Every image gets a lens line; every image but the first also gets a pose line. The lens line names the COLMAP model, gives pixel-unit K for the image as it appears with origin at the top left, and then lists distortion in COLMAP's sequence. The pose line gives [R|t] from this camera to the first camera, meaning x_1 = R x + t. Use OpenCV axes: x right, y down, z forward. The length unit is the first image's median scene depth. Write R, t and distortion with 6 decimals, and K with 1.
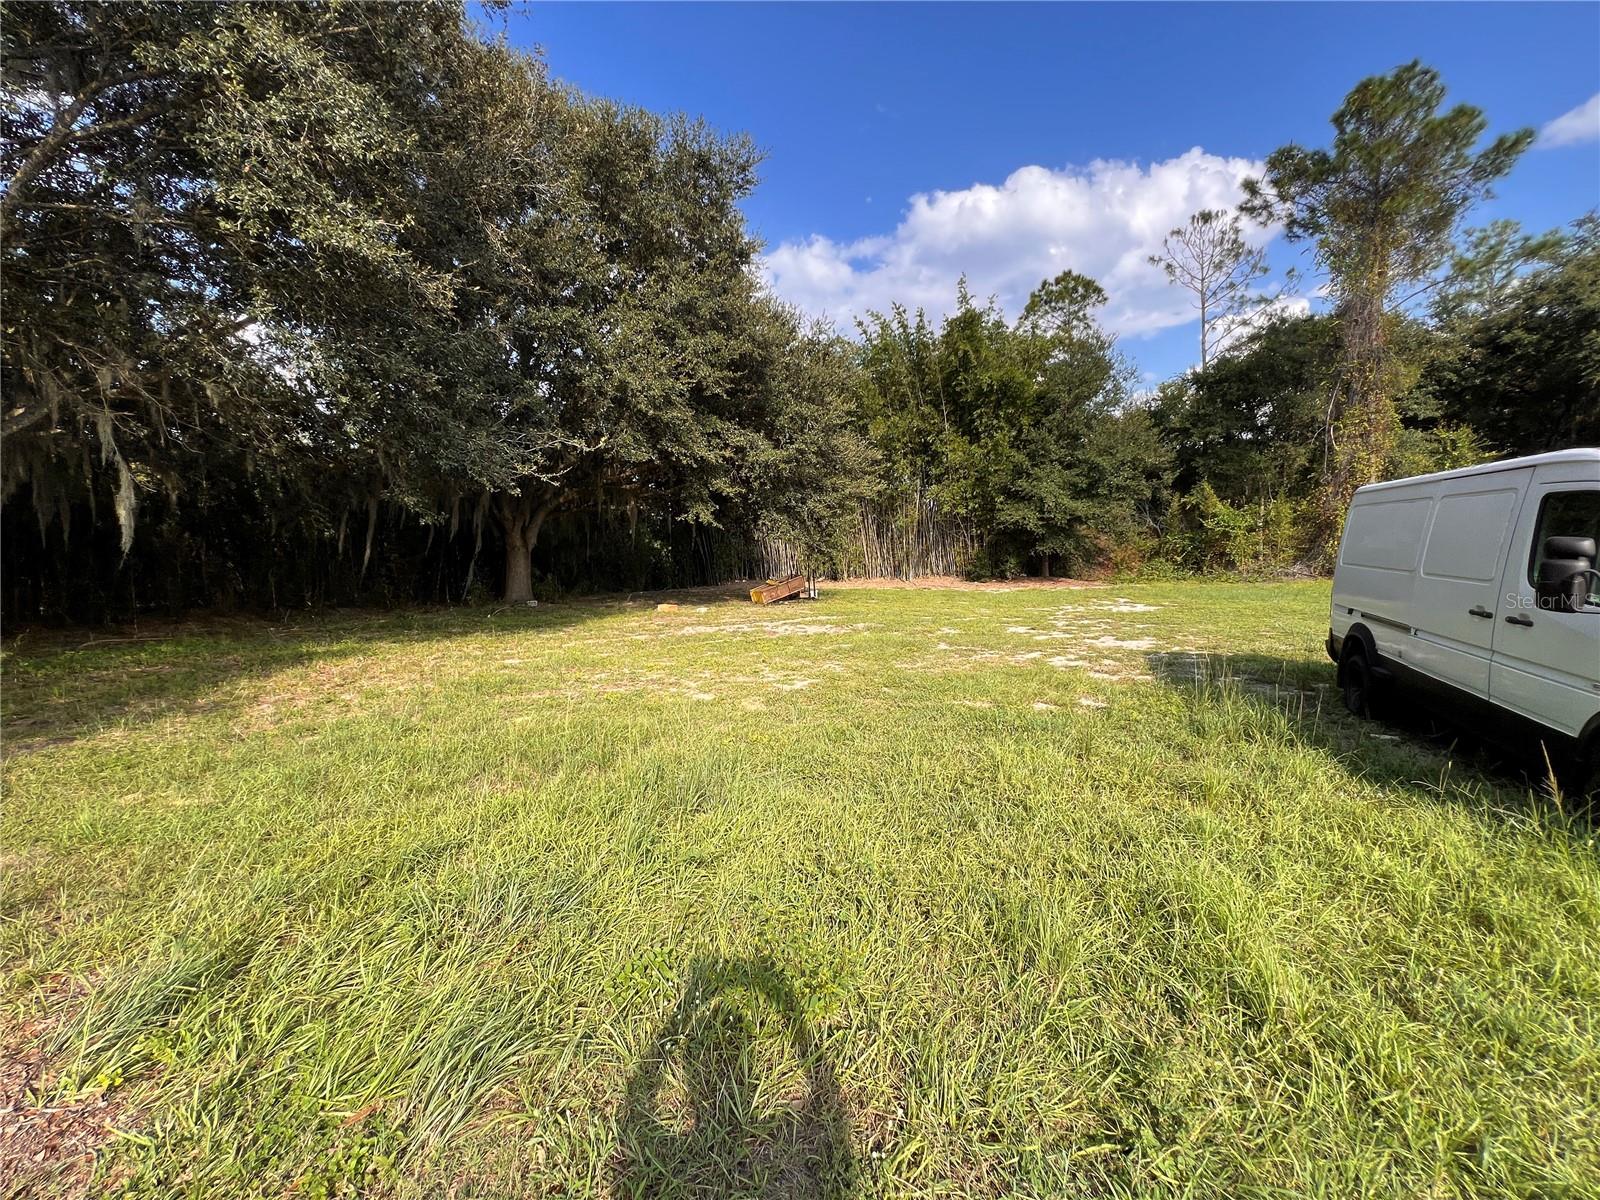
lens RADIAL K [[640.0, 0, 795.4], [0, 640.0, 595.2], [0, 0, 1]] dist [-0.003157, 0.000168]
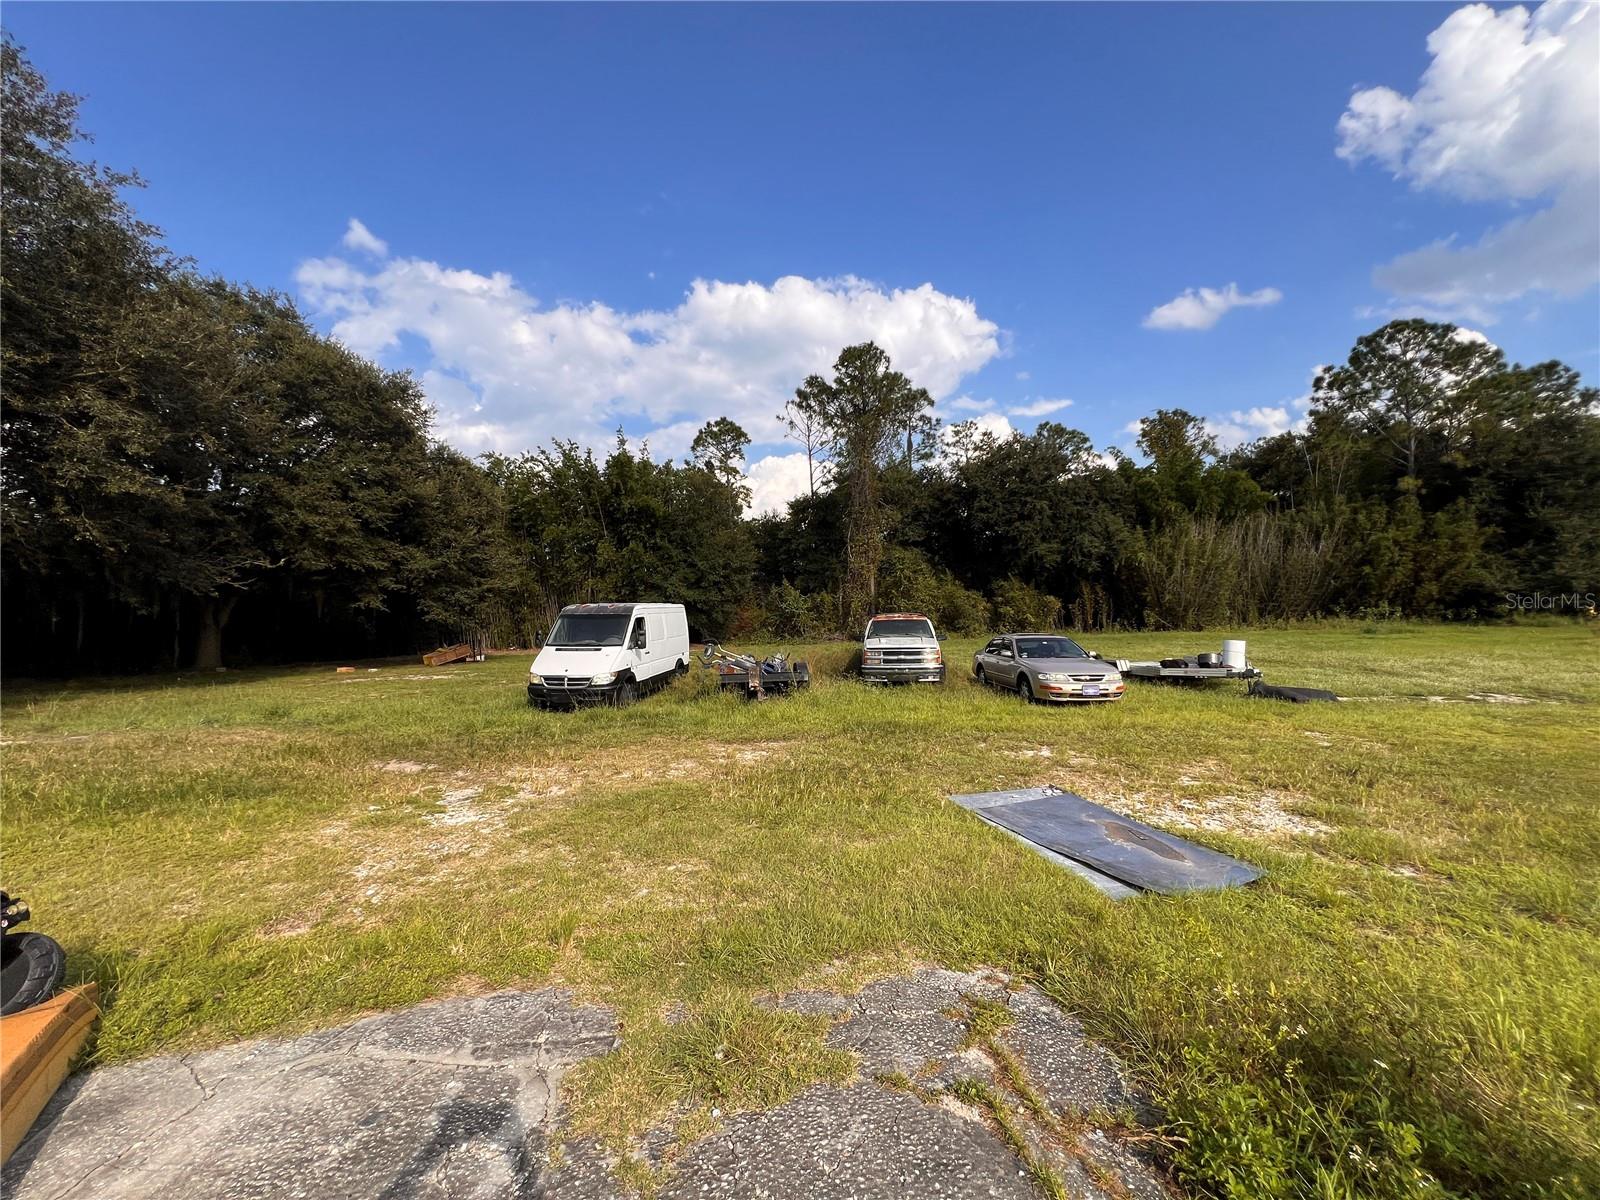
lens RADIAL K [[640.0, 0, 795.4], [0, 640.0, 595.2], [0, 0, 1]] dist [-0.003157, 0.000168]
pose [[0.941337, 0.011523, 0.337270, 0.245306], [0.024683, 0.994389, -0.102864, 0.026830], [-0.336563, 0.105154, 0.935771, -0.613305]]
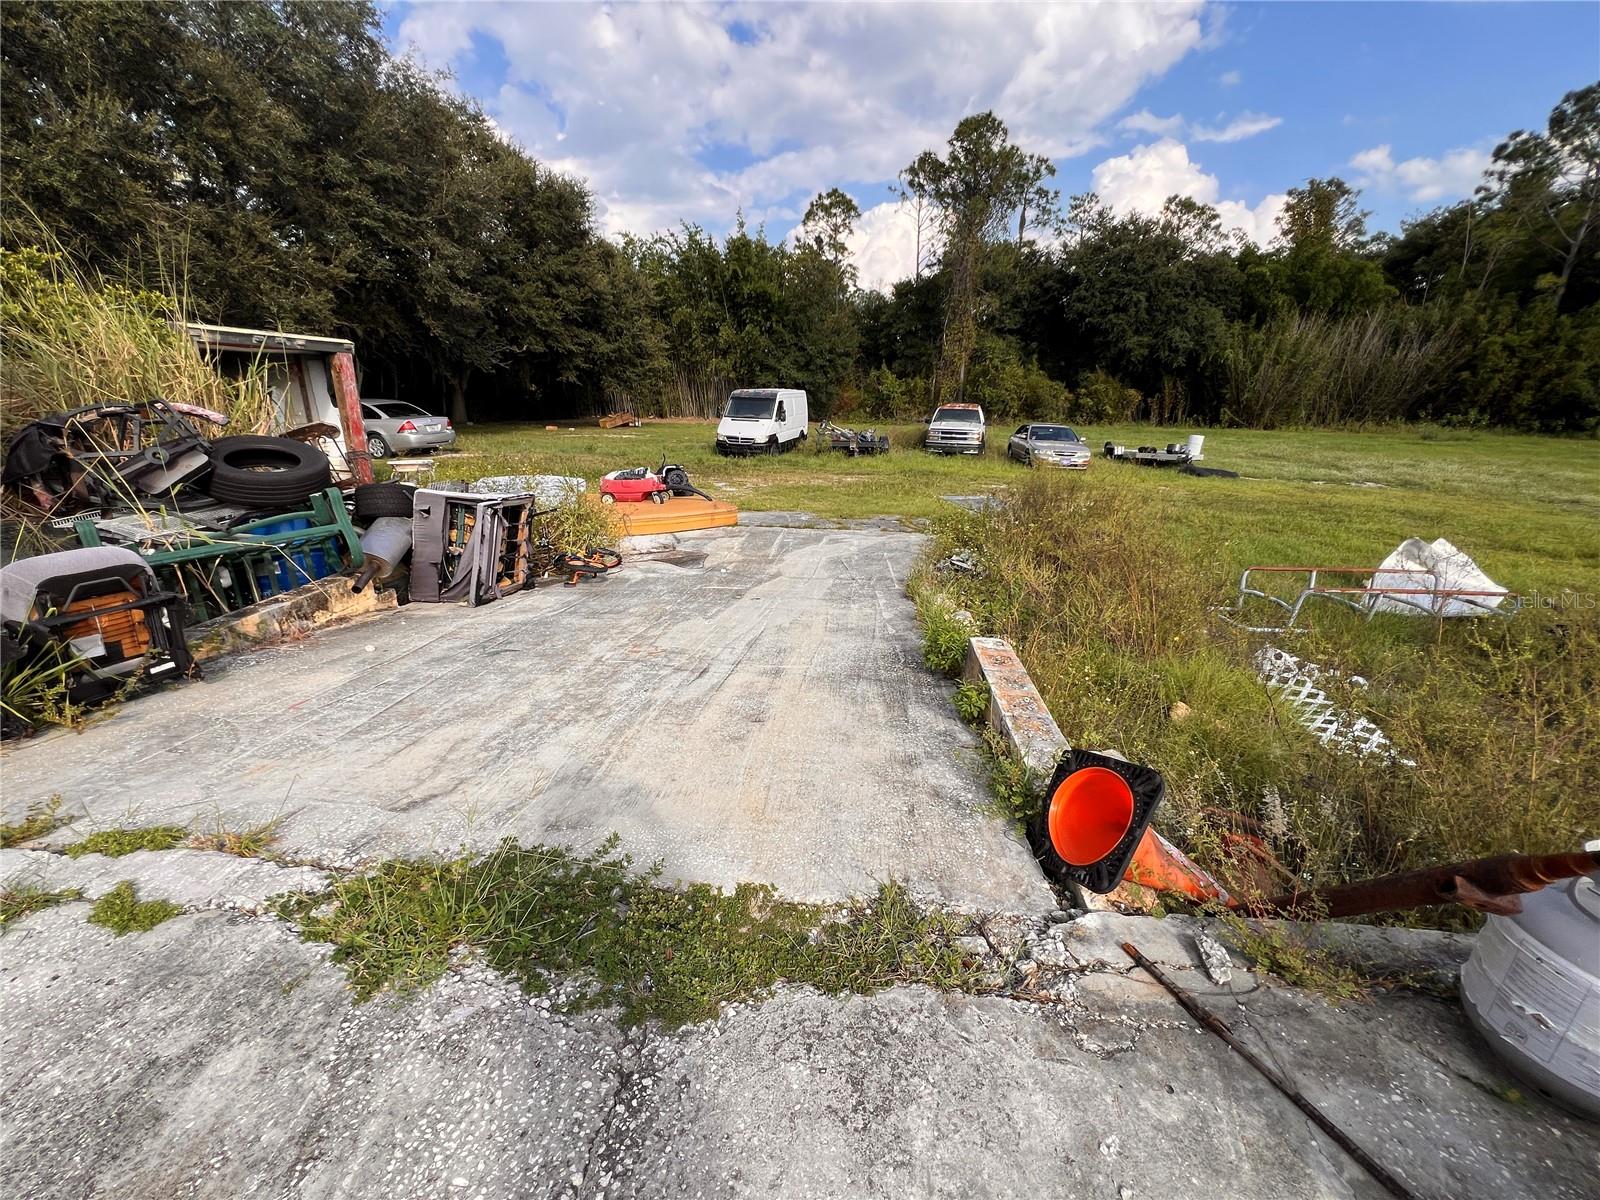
lens RADIAL K [[640.0, 0, 795.4], [0, 640.0, 595.2], [0, 0, 1]] dist [-0.003157, 0.000168]
pose [[0.980161, -0.022795, 0.196888, 0.116164], [-0.024268, 0.972088, 0.233358, 0.042577], [-0.196712, -0.233506, 0.952250, -1.037320]]
